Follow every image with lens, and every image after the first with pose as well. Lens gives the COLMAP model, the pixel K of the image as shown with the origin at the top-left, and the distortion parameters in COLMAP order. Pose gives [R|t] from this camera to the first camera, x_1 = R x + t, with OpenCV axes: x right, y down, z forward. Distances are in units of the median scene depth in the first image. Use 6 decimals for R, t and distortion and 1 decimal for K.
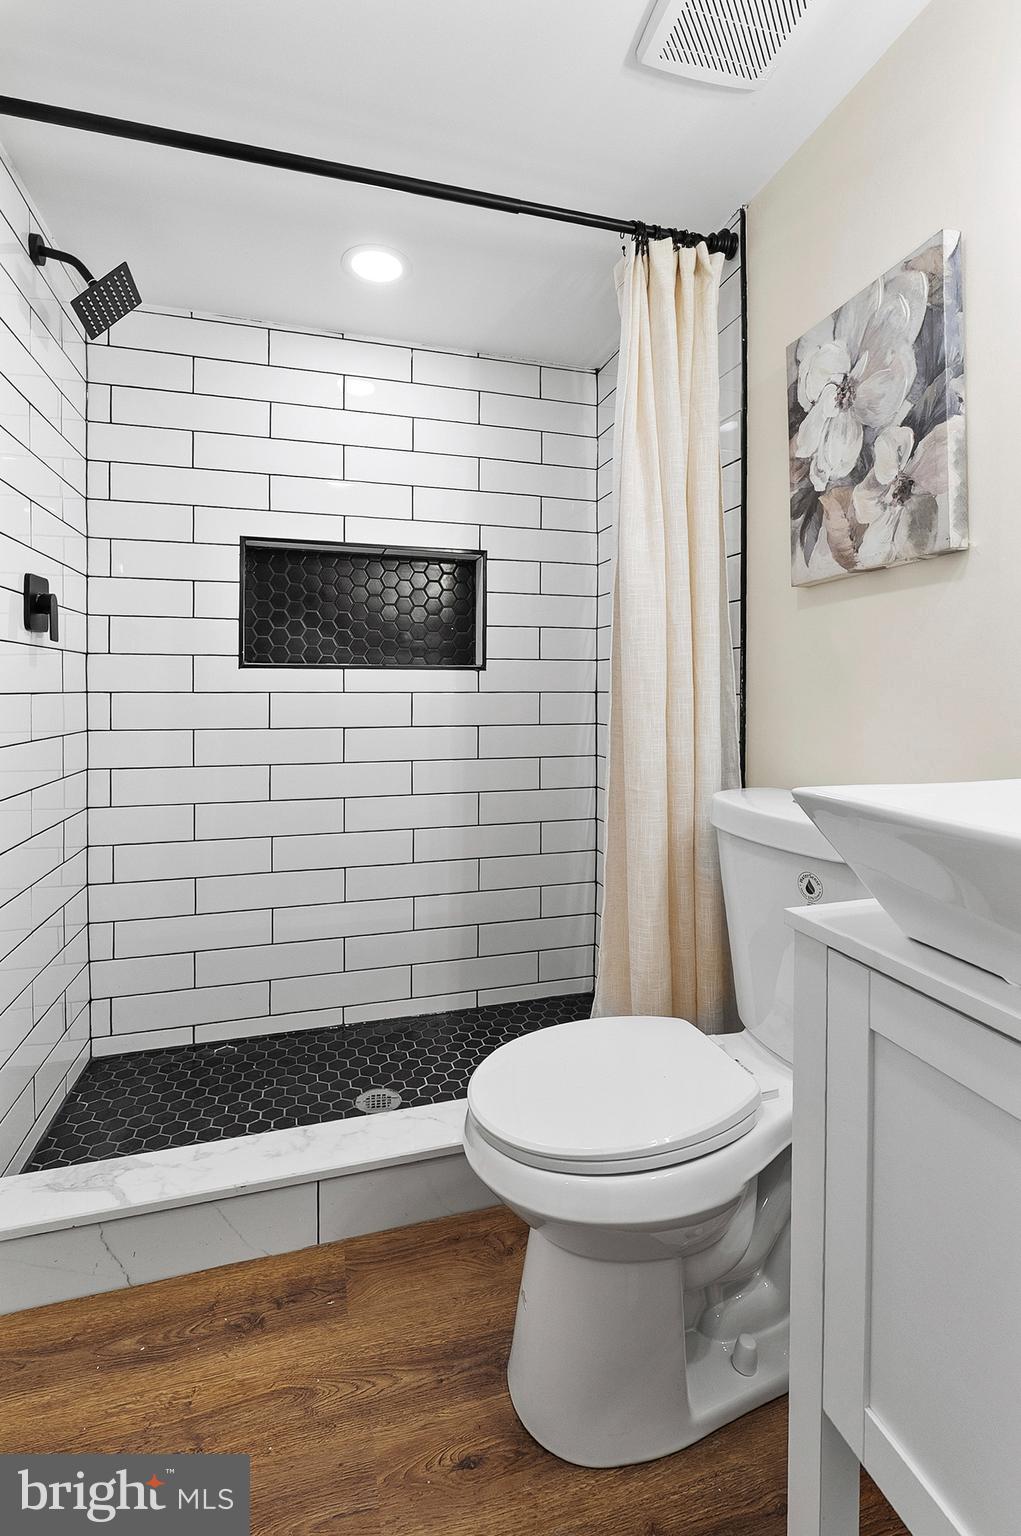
lens RADIAL K [[704.8, 0, 533.8], [0, 704.8, 722.9], [0, 0, 1]] dist [-0.010315, 0.003529]
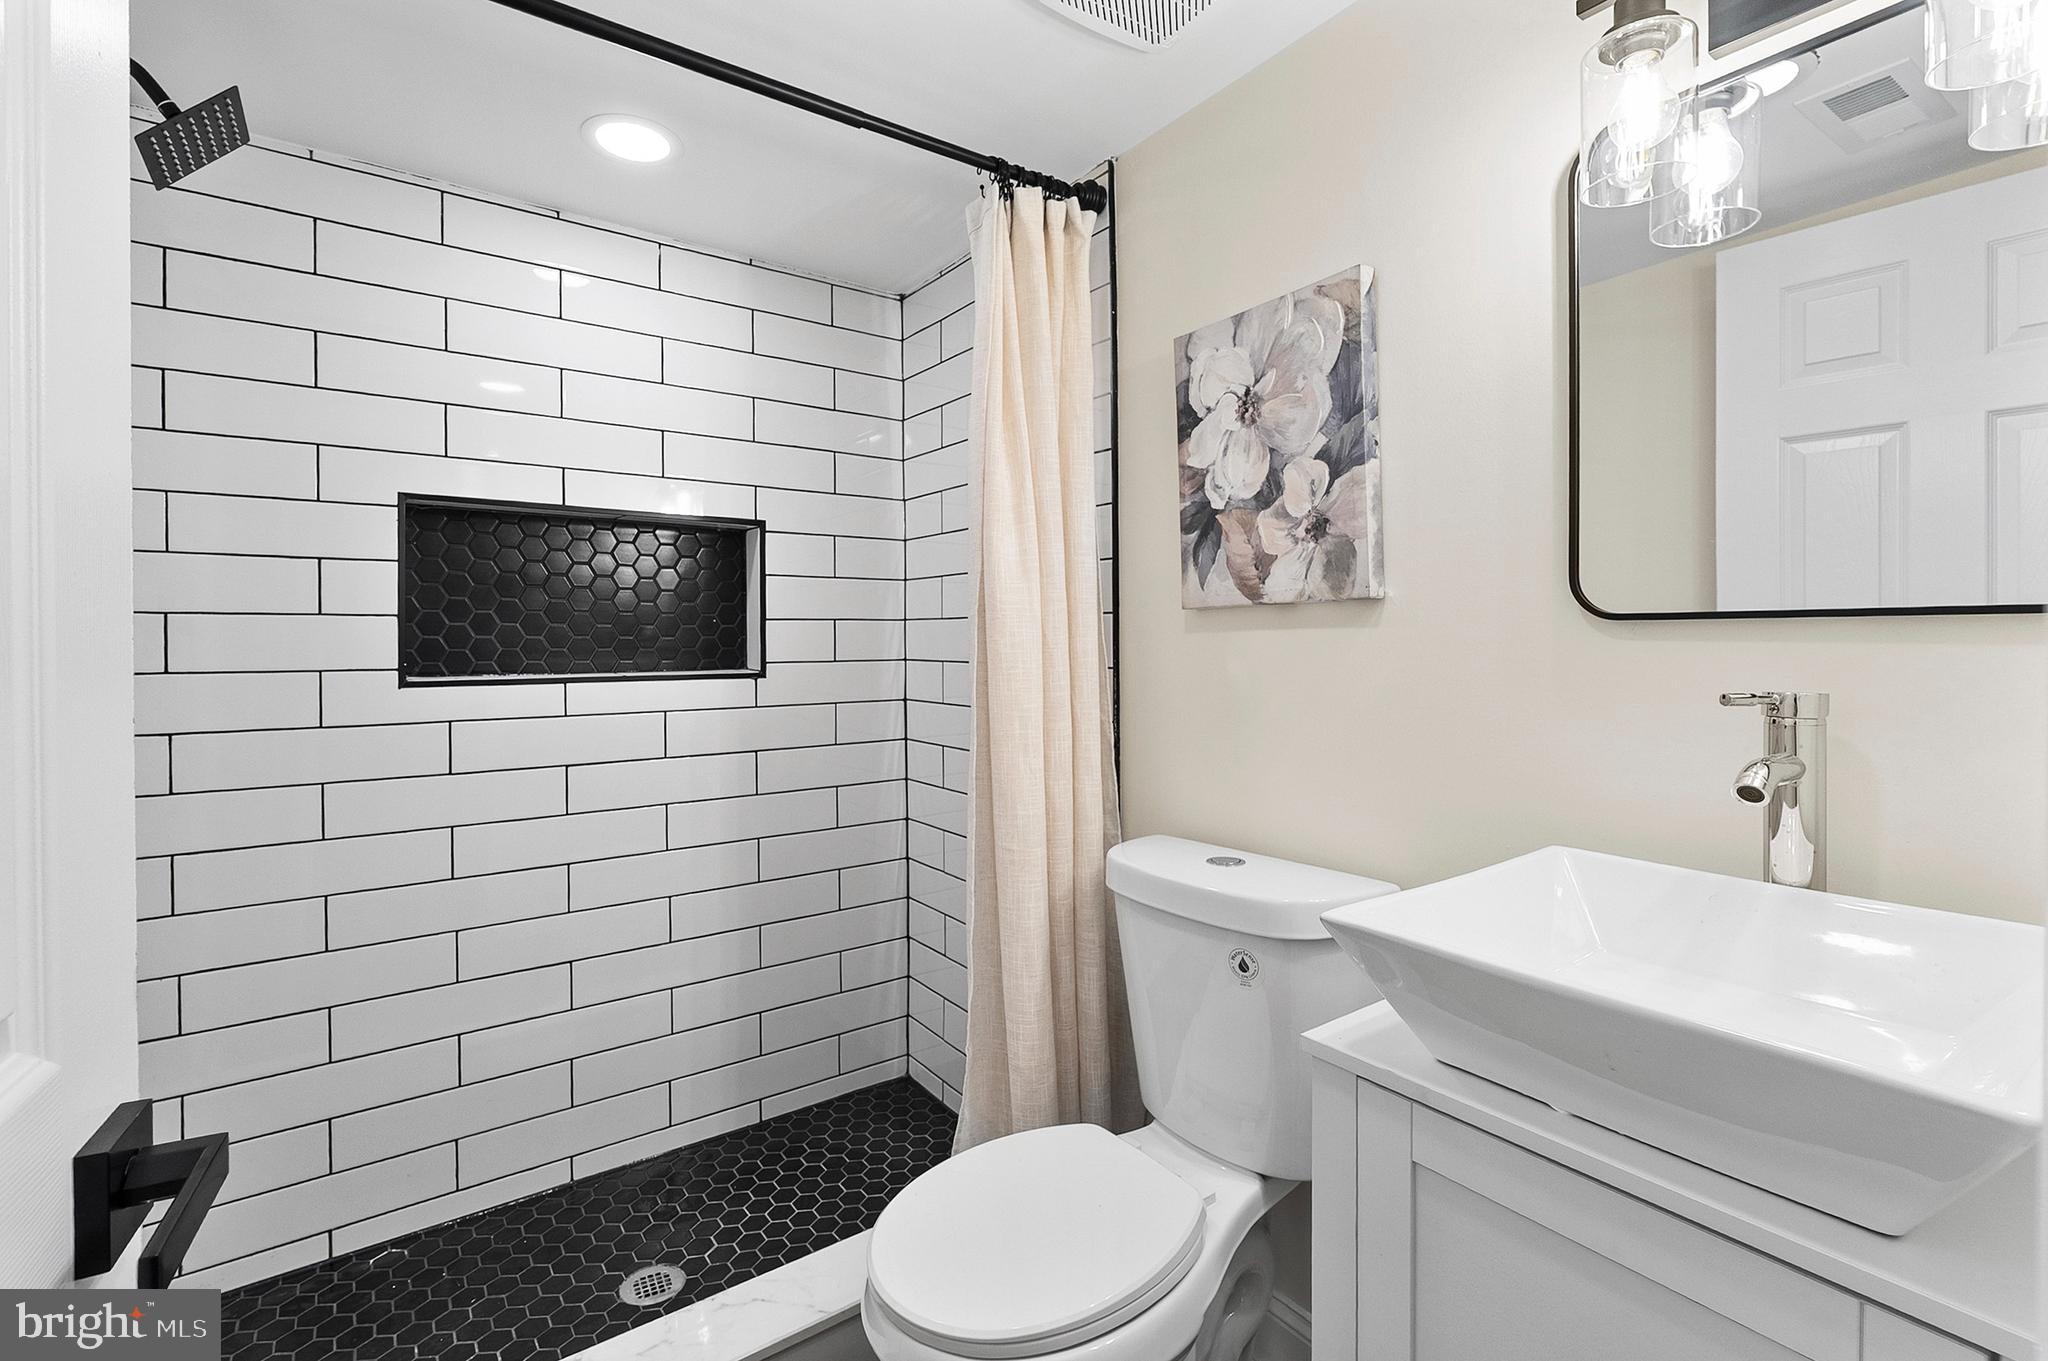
lens RADIAL K [[939.8, 0, 910.1], [0, 939.8, 615.1], [0, 0, 1]] dist [-0.010315, 0.003529]
pose [[0.947537, -0.018736, 0.319095, -0.263817], [0.018893, 0.999818, 0.002604, -0.154228], [-0.319086, 0.003561, 0.947719, -0.007896]]
